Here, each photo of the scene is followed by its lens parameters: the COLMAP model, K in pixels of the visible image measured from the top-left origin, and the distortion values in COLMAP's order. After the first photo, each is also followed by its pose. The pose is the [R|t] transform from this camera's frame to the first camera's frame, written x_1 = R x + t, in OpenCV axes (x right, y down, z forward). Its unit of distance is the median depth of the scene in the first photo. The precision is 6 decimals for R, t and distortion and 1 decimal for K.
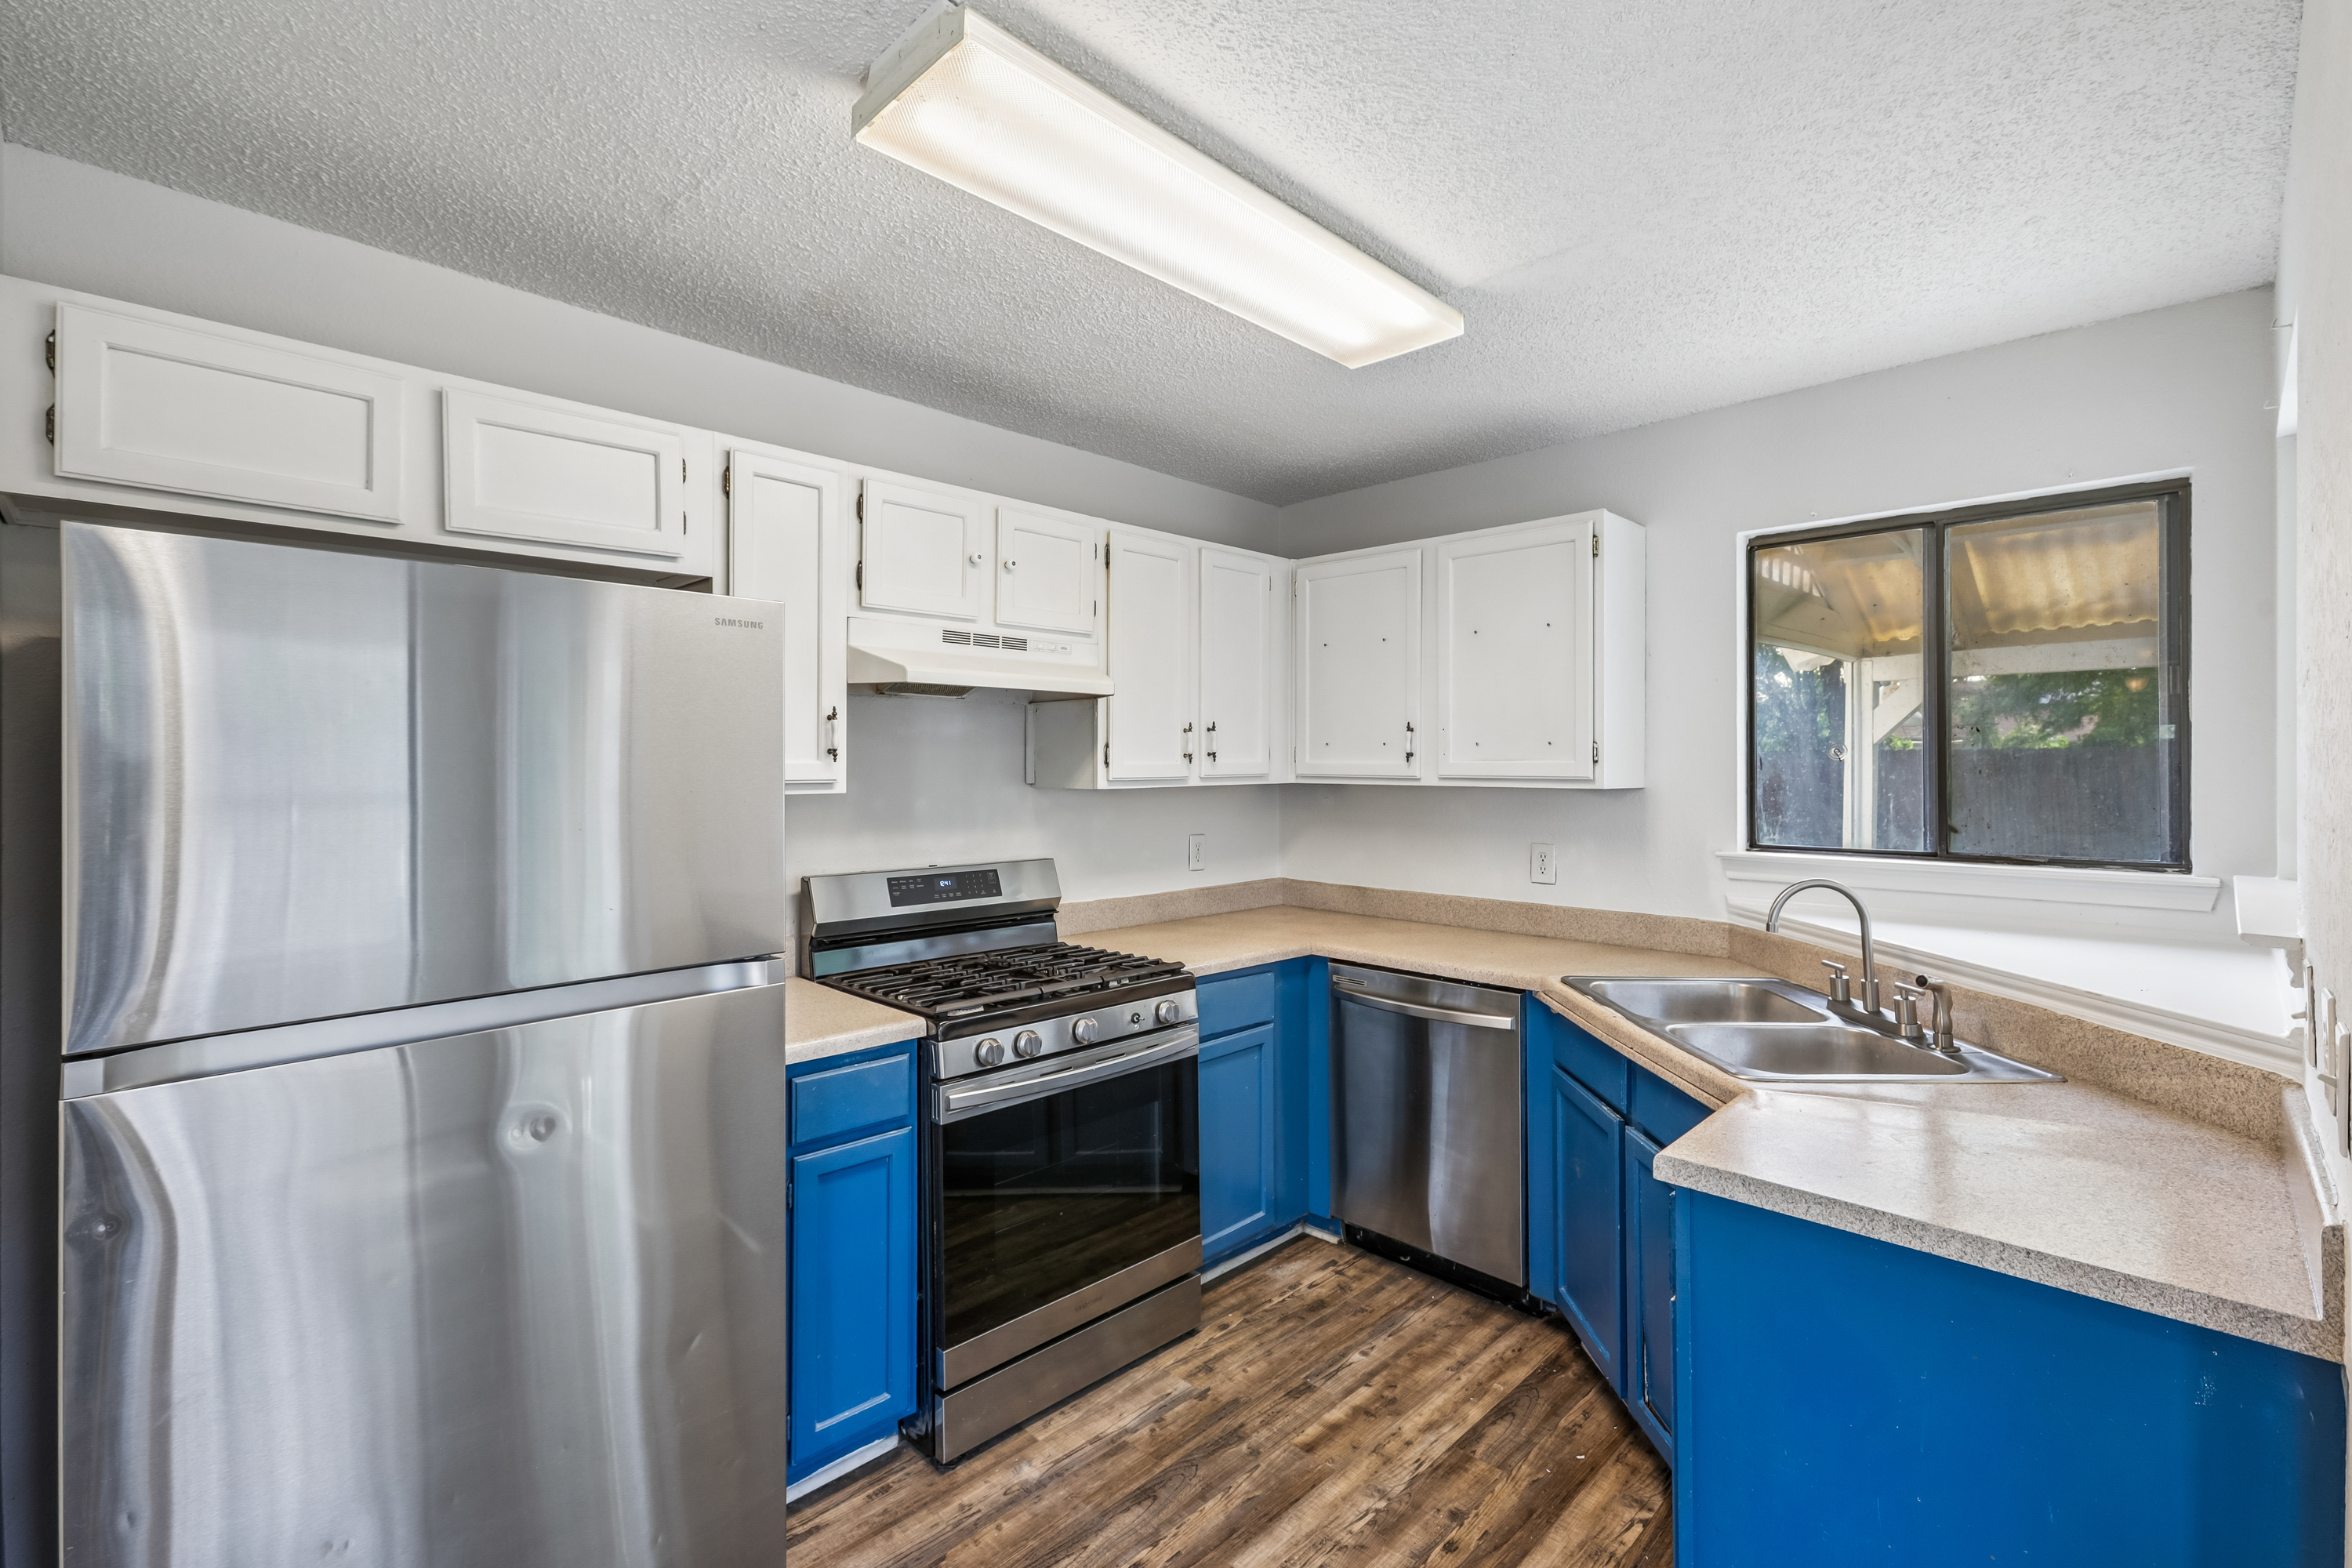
lens RADIAL K [[1072.0, 0, 1183.3], [0, 1072.0, 749.1], [0, 0, 1]] dist [0.004263, 0.005020]
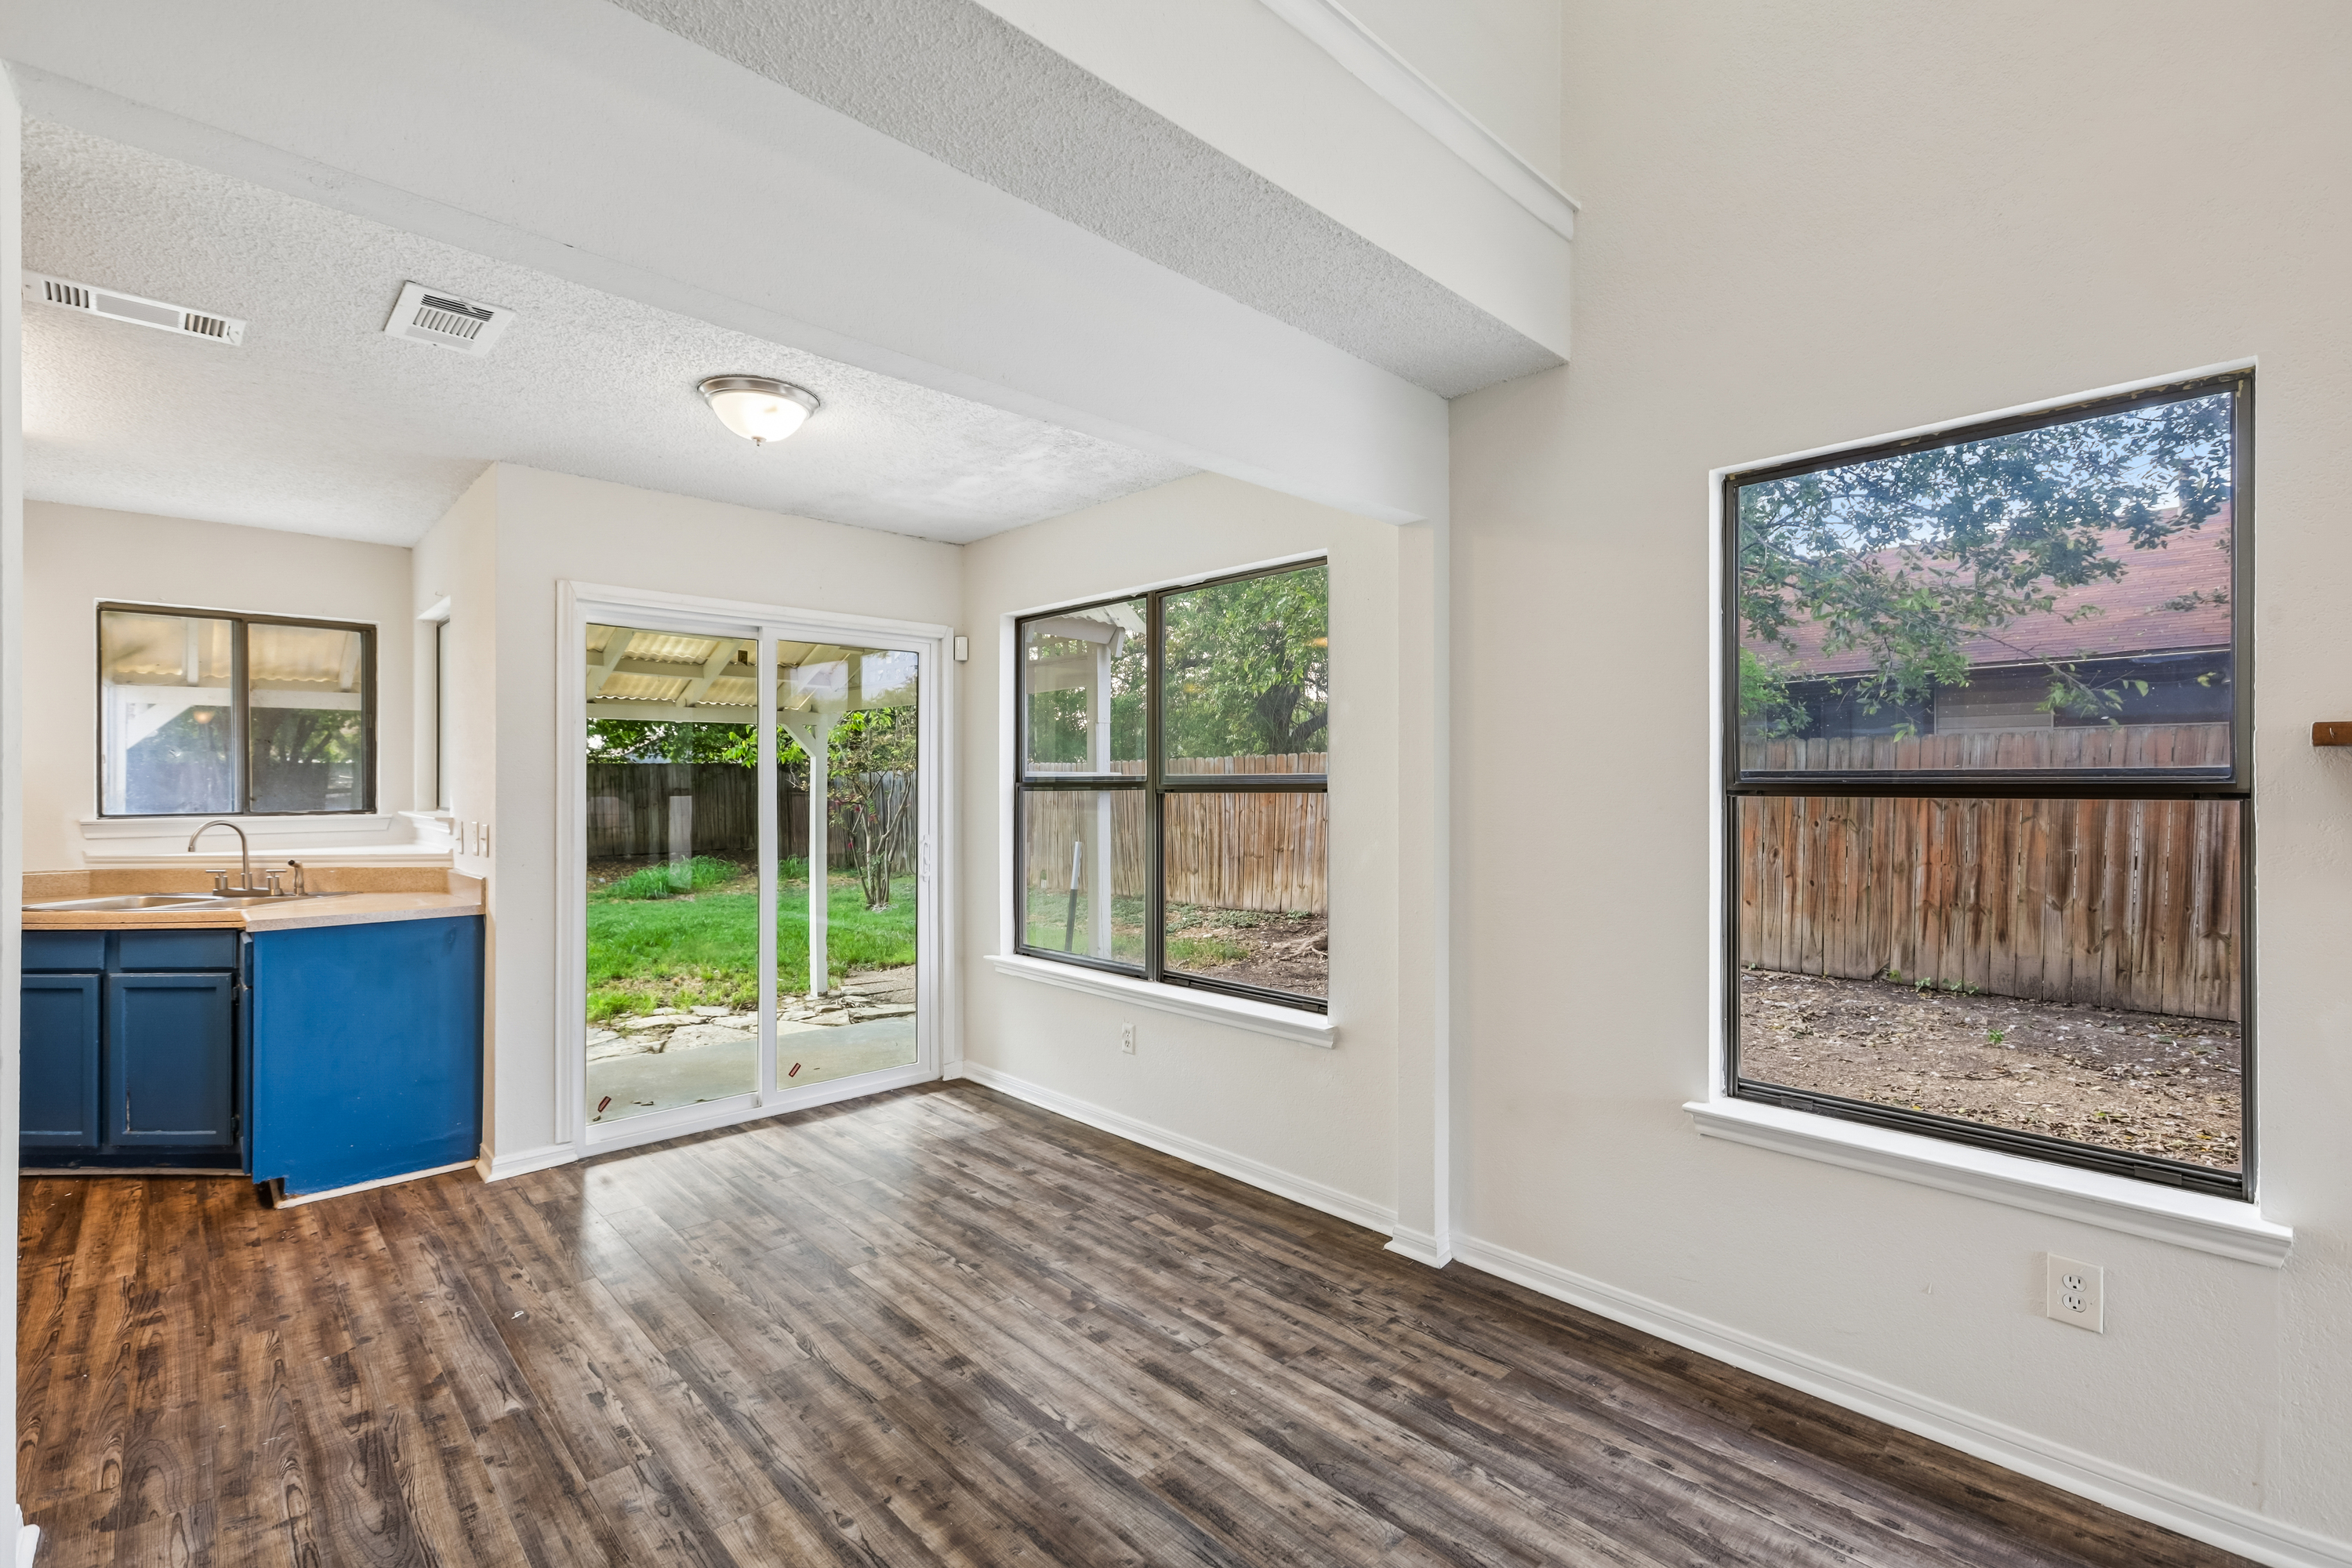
lens RADIAL K [[1072.0, 0, 1179.6], [0, 1072.0, 778.4], [0, 0, 1]] dist [0.004263, 0.005020]
pose [[0.040928, 0.004175, 0.999153, -0.930717], [-0.011305, 0.999929, -0.003715, 0.031259], [-0.999098, -0.011143, 0.040972, -0.549142]]
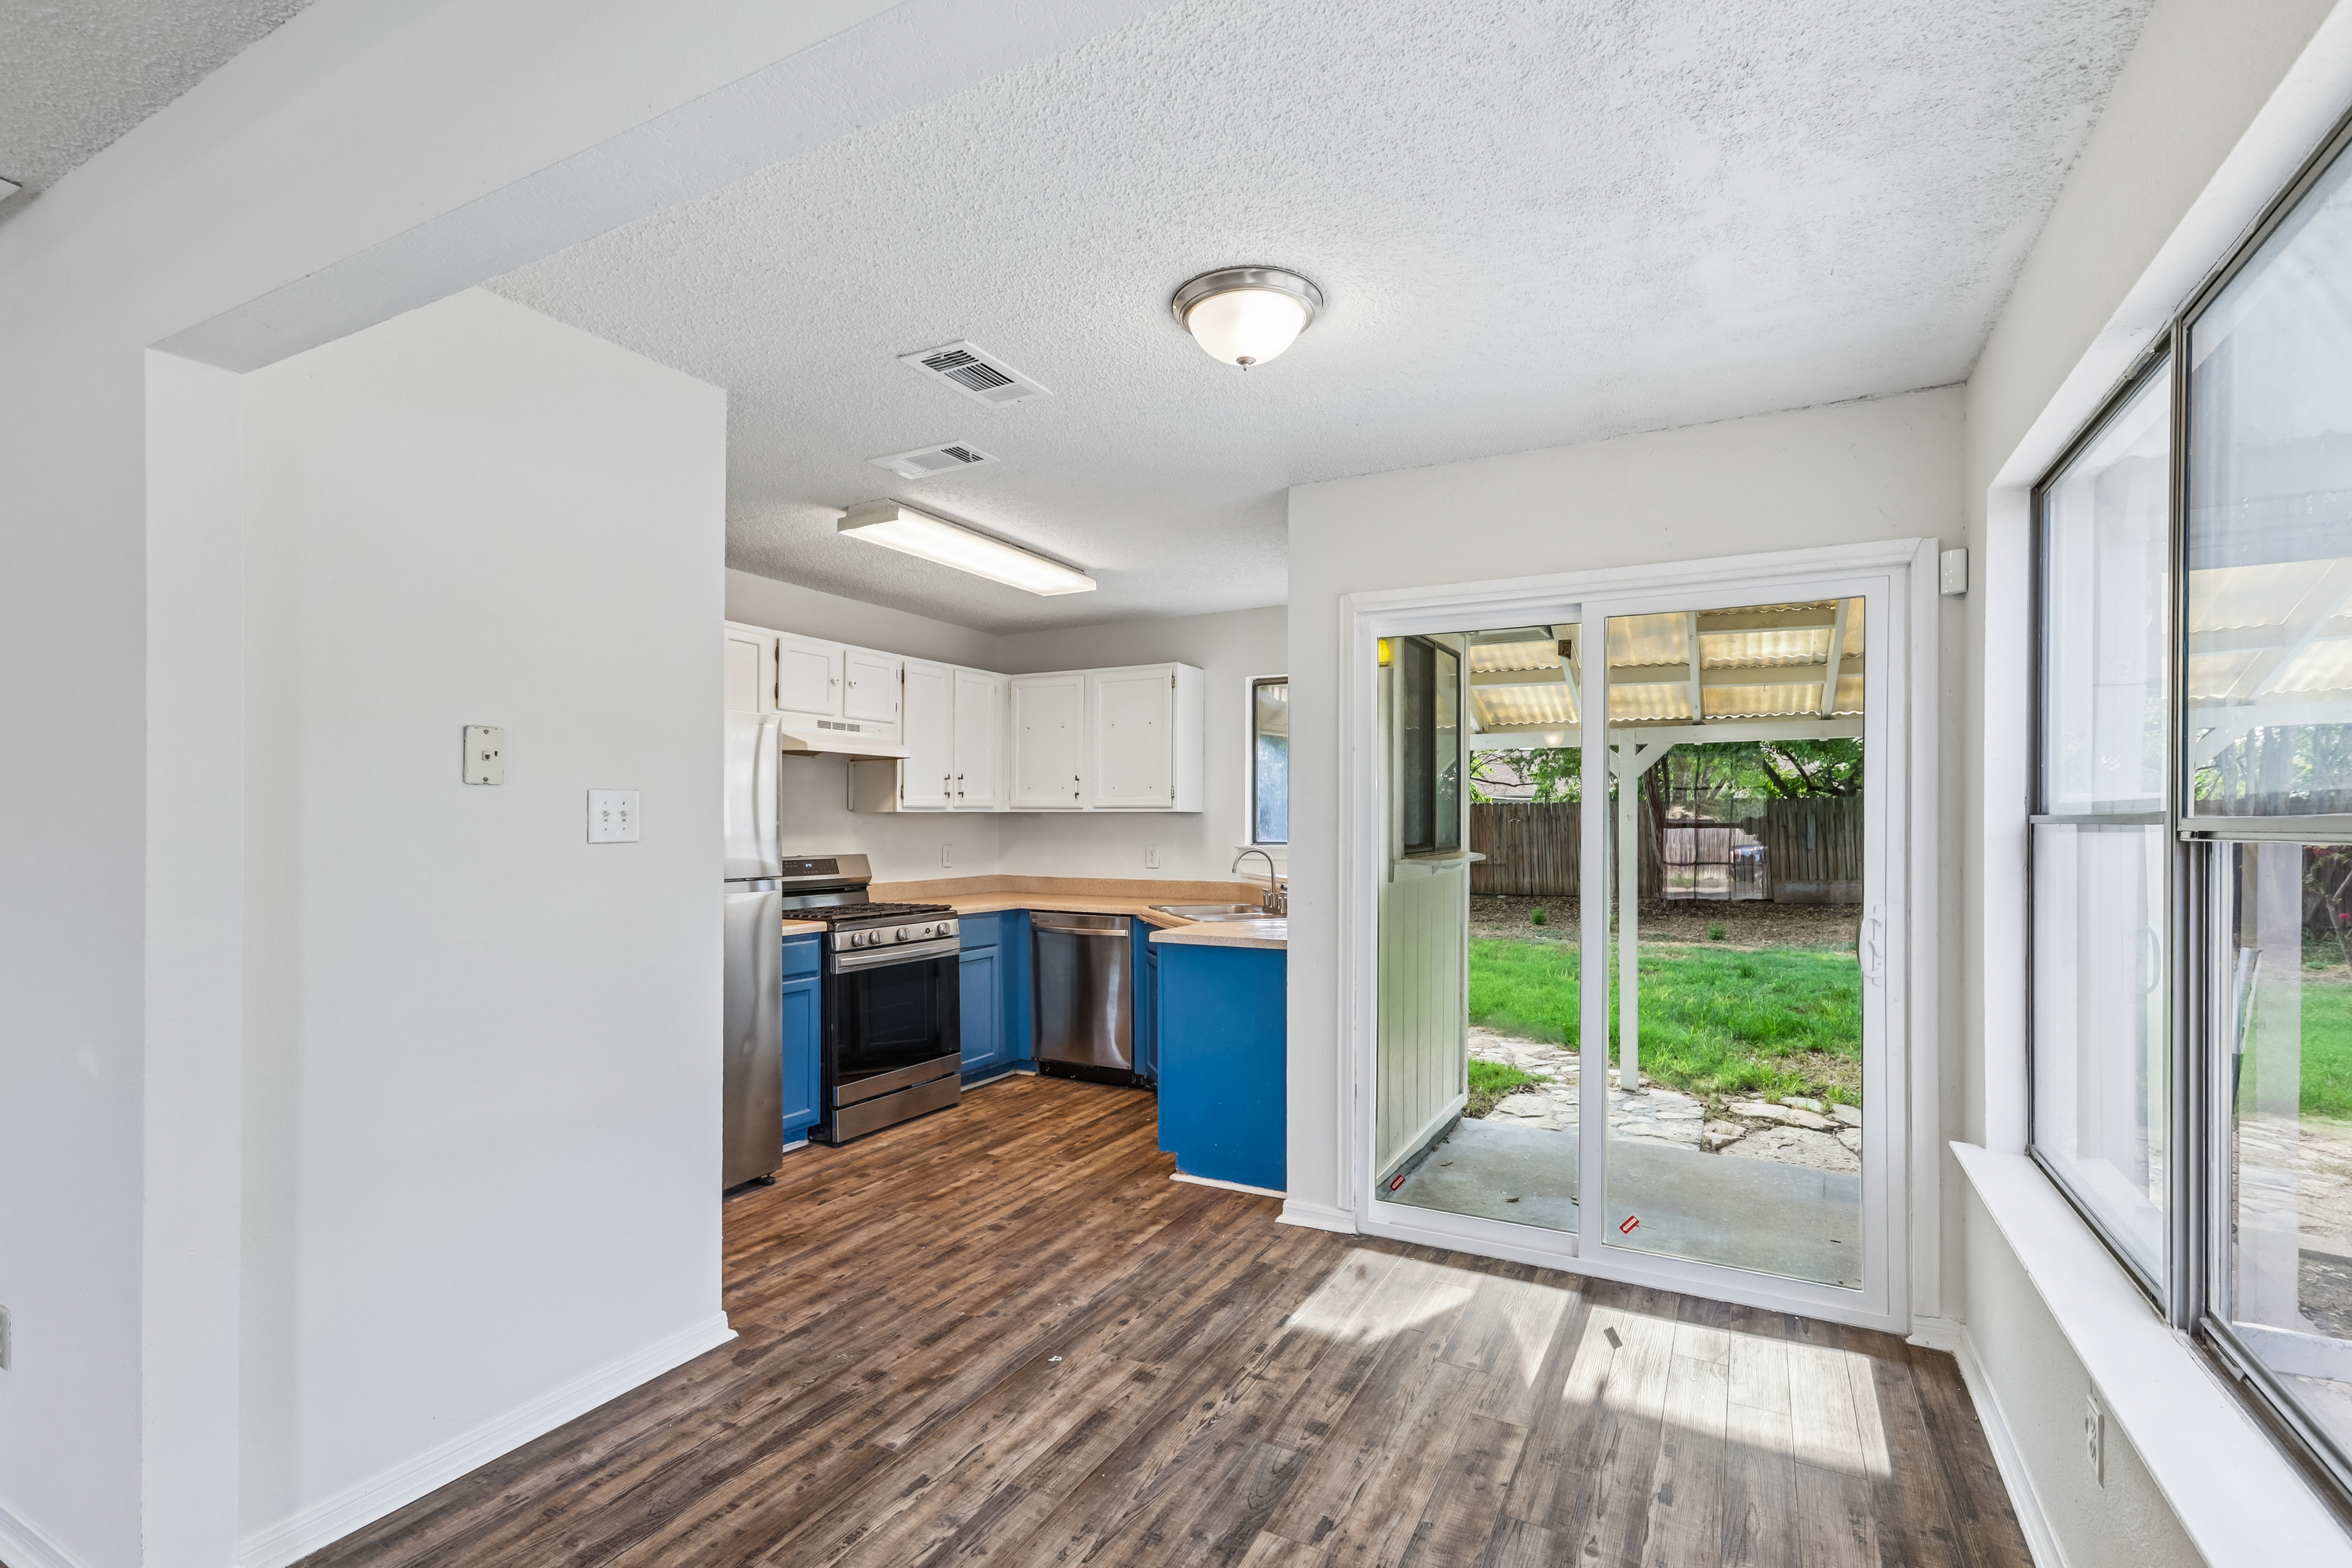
lens RADIAL K [[1072.0, 0, 1182.6], [0, 1072.0, 813.6], [0, 0, 1]] dist [0.004263, 0.005020]
pose [[0.961189, 0.002362, 0.275882, -0.124844], [-0.003980, 0.999978, 0.005308, 0.032134], [-0.275863, -0.006200, 0.961177, -0.859728]]
